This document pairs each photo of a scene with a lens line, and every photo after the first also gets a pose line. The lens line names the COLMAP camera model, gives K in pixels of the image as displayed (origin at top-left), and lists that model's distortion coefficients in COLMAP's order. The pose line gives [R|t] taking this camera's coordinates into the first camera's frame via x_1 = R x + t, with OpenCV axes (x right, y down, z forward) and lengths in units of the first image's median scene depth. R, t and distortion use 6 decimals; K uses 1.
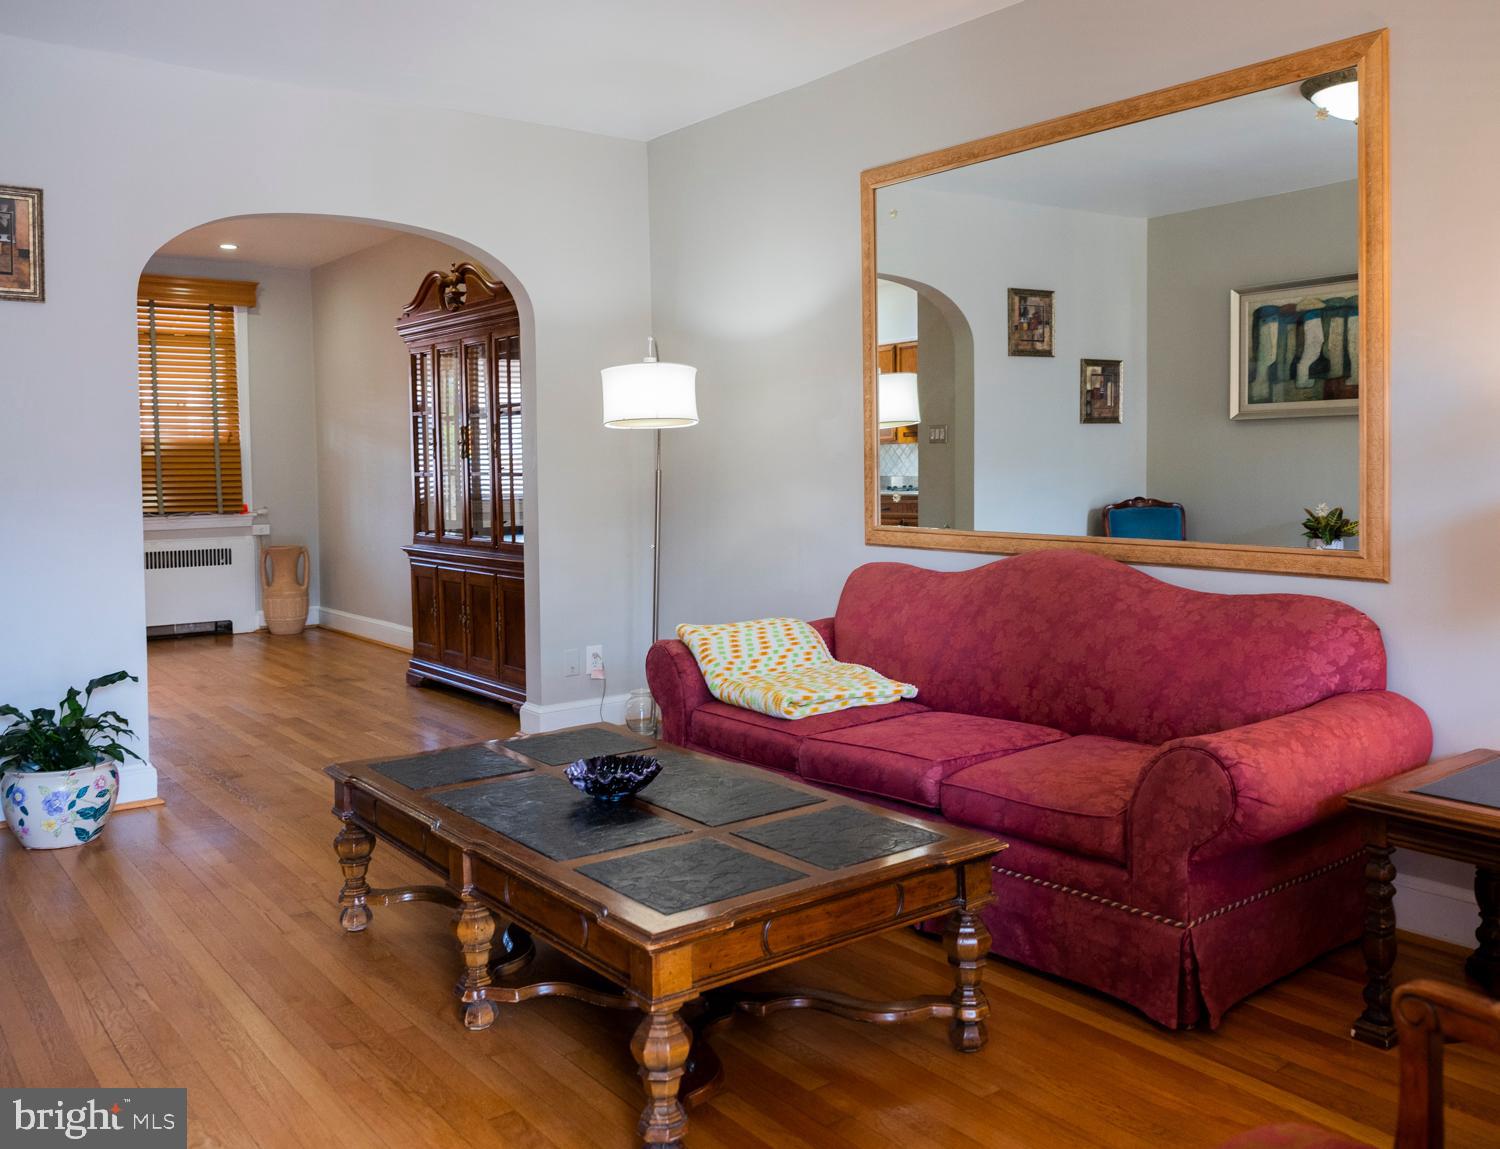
lens RADIAL K [[1126.8, 0, 779.3], [0, 1126.8, 546.4], [0, 0, 1]] dist [0.001002, 0.001271]
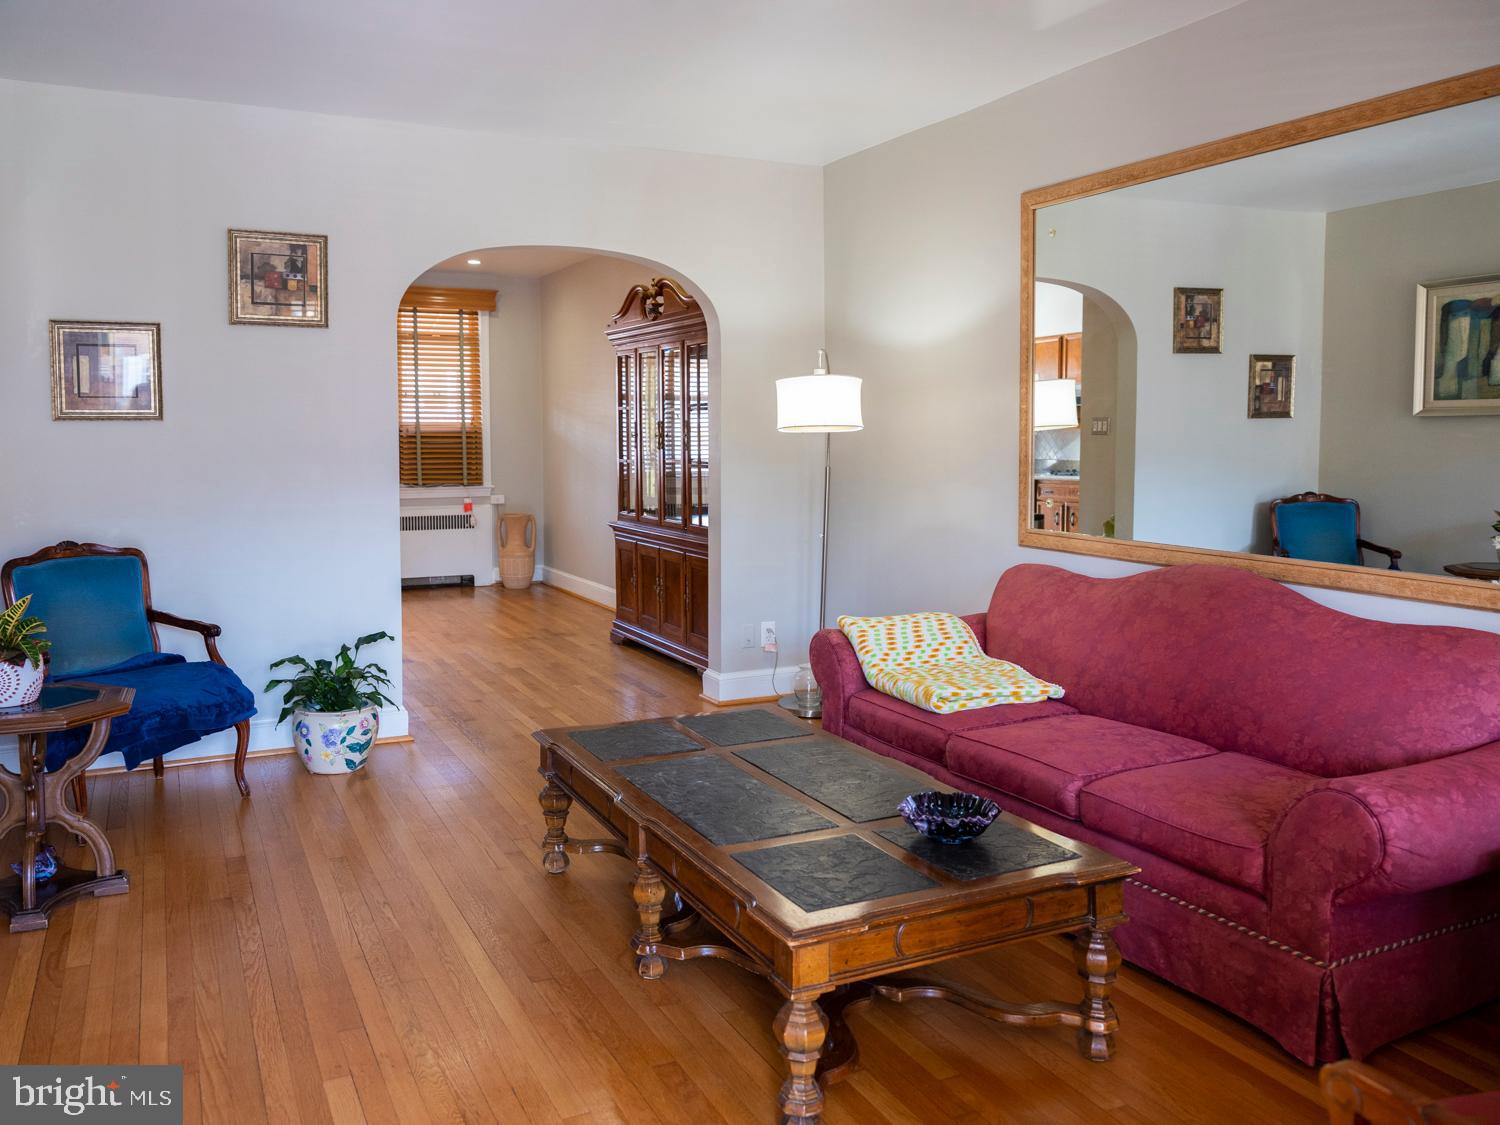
lens RADIAL K [[1026.2, 0, 724.9], [0, 1026.2, 536.1], [0, 0, 1]] dist [0.000433, -0.002840]
pose [[0.977243, 0.021068, -0.211072, 0.013215], [-0.017539, 0.999674, 0.018576, -0.030960], [0.211395, -0.014452, 0.977294, 0.001368]]
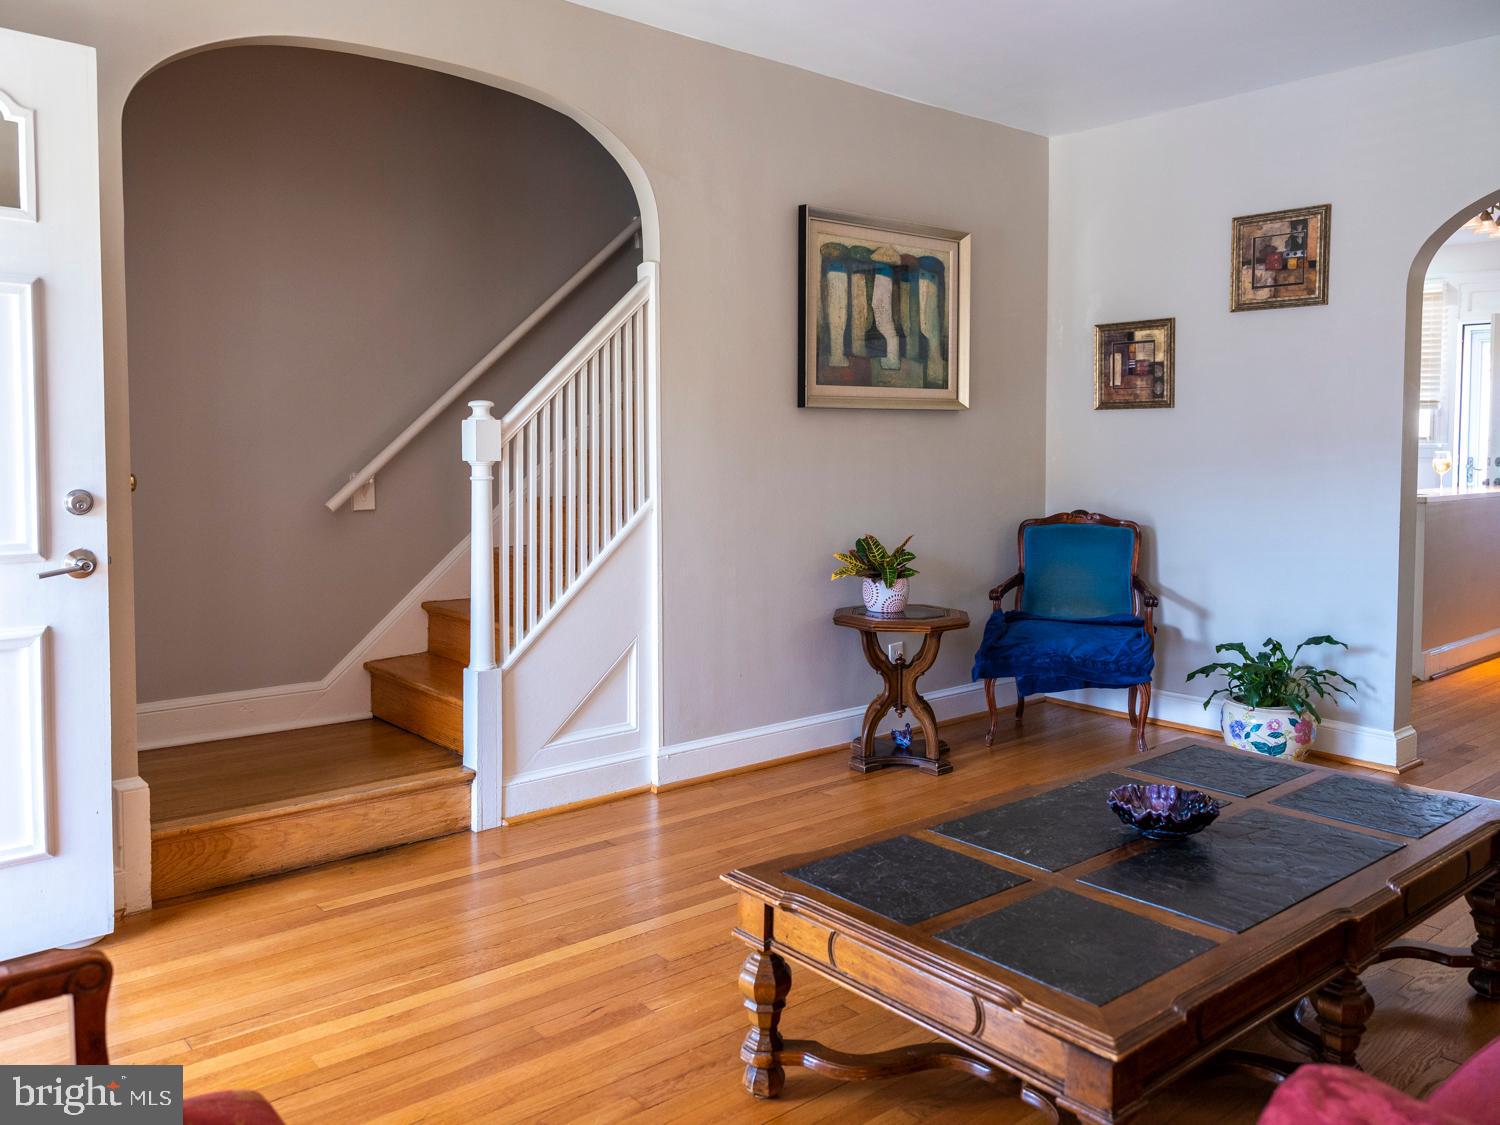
lens RADIAL K [[1149.0, 0, 747.7], [0, 1149.0, 540.8], [0, 0, 1]] dist [0.006629, -0.004666]
pose [[0.096595, 0.091992, -0.991064, 0.745563], [-0.077662, 0.993381, 0.084637, -0.051635], [0.992289, 0.068792, 0.103100, 0.512048]]
